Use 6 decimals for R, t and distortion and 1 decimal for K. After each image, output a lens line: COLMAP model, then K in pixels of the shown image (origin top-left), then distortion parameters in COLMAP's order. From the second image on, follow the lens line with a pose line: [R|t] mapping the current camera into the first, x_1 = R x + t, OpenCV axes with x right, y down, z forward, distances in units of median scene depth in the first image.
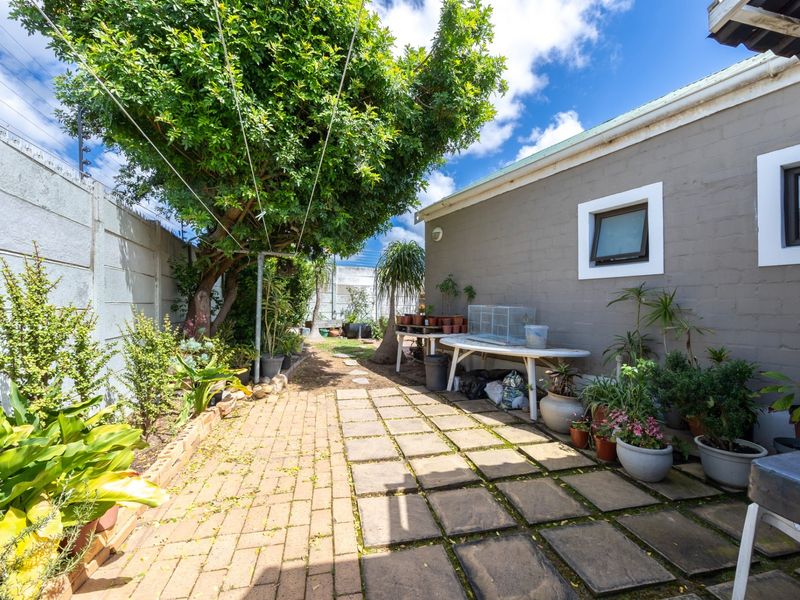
lens RADIAL K [[332.1, 0, 400.0], [0, 332.1, 300.0], [0, 0, 1]] dist [-0.000146, -0.000045]
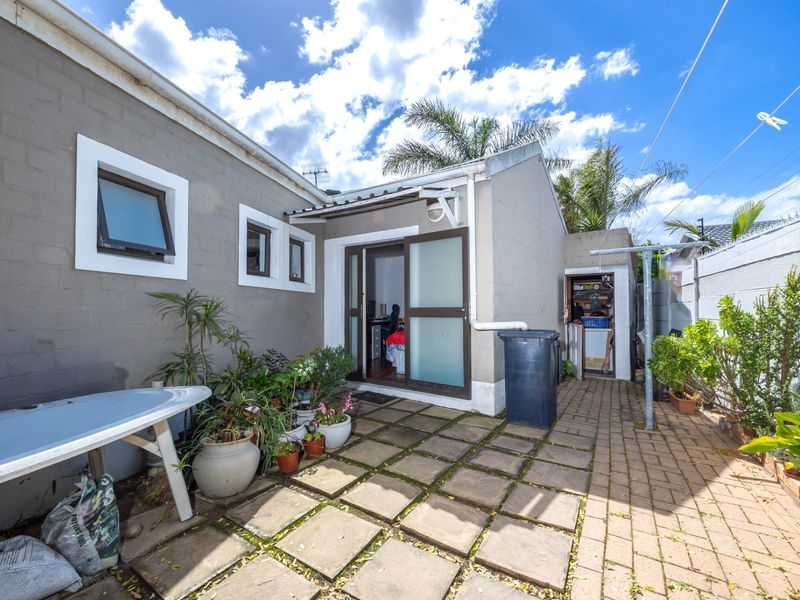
lens RADIAL K [[332.1, 0, 400.0], [0, 332.1, 300.0], [0, 0, 1]] dist [-0.000146, -0.000045]
pose [[-0.695997, 0.021387, 0.717726, -0.394770], [-0.012756, 0.999030, -0.042139, 0.009943], [-0.717931, -0.038484, -0.695050, 1.703423]]
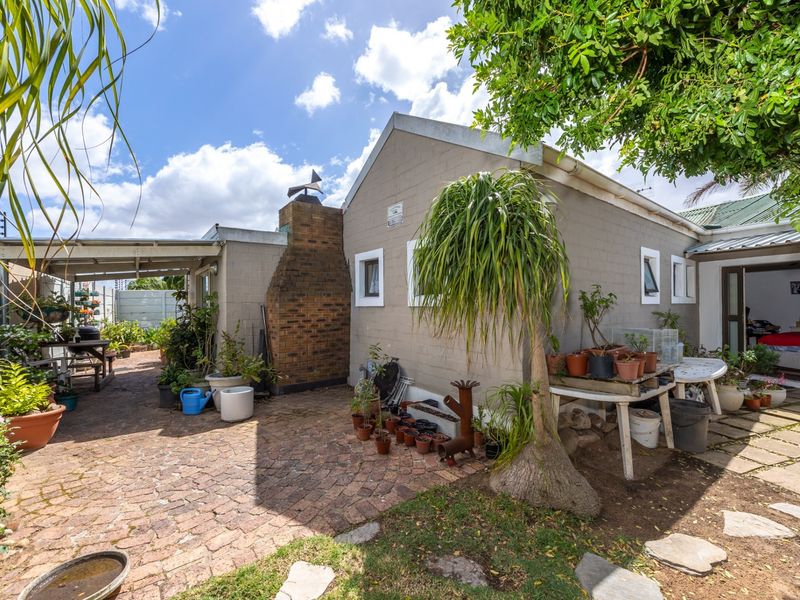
lens RADIAL K [[332.1, 0, 400.0], [0, 332.1, 300.0], [0, 0, 1]] dist [-0.000146, -0.000045]
pose [[-0.102881, 0.000378, 0.994694, -1.146688], [-0.016476, 0.999862, -0.002084, -0.100565], [-0.994557, -0.016603, -0.102861, 3.566588]]
